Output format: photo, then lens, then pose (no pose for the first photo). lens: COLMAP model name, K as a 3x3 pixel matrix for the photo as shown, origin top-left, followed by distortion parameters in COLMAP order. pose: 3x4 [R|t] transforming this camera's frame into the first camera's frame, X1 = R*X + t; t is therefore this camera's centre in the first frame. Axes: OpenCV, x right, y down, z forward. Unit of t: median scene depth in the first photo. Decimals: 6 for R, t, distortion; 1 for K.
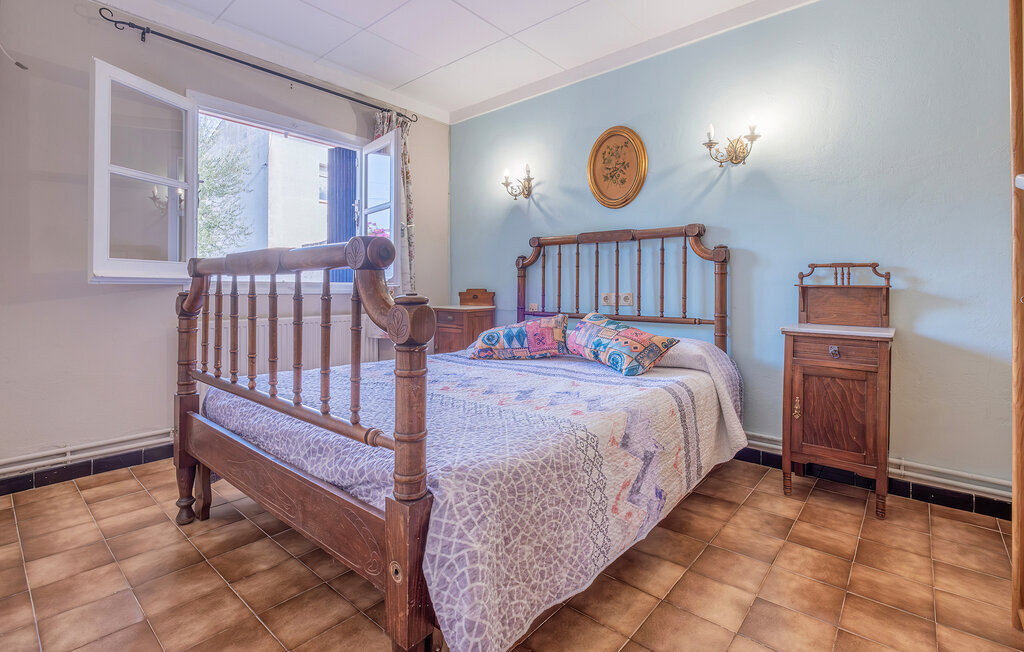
lens RADIAL K [[470.6, 0, 513.6], [0, 470.6, 295.7], [0, 0, 1]] dist [-0.002025, -0.000340]
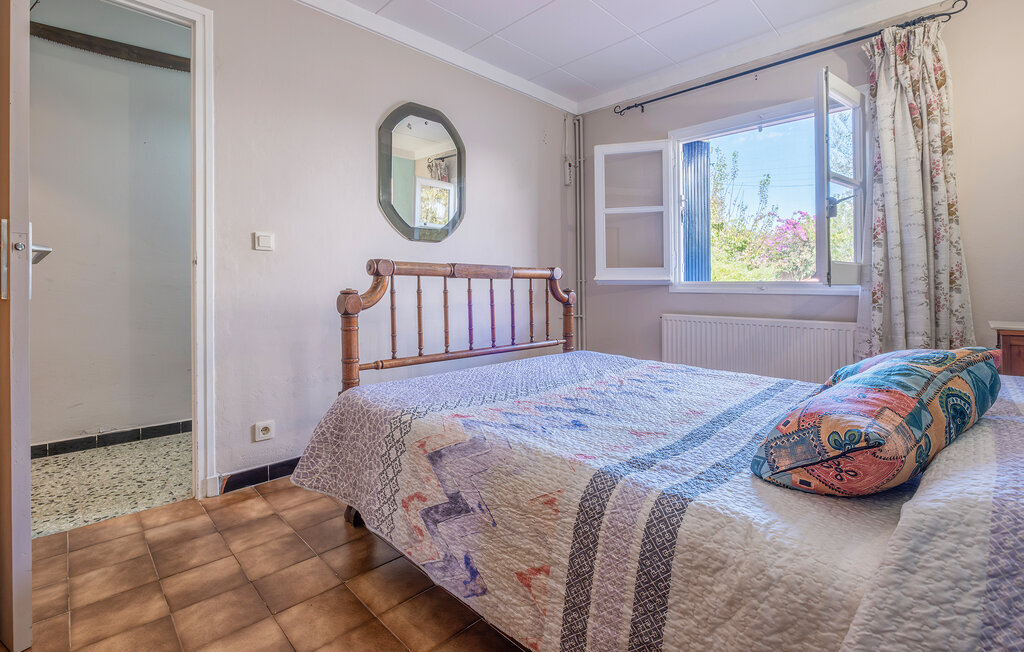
lens RADIAL K [[470.6, 0, 513.6], [0, 470.6, 295.7], [0, 0, 1]] dist [-0.002025, -0.000340]
pose [[-0.080497, 0.024254, -0.996460, 1.024051], [-0.019947, 0.999465, 0.025939, -0.023618], [0.996555, 0.021964, -0.079970, 1.117507]]
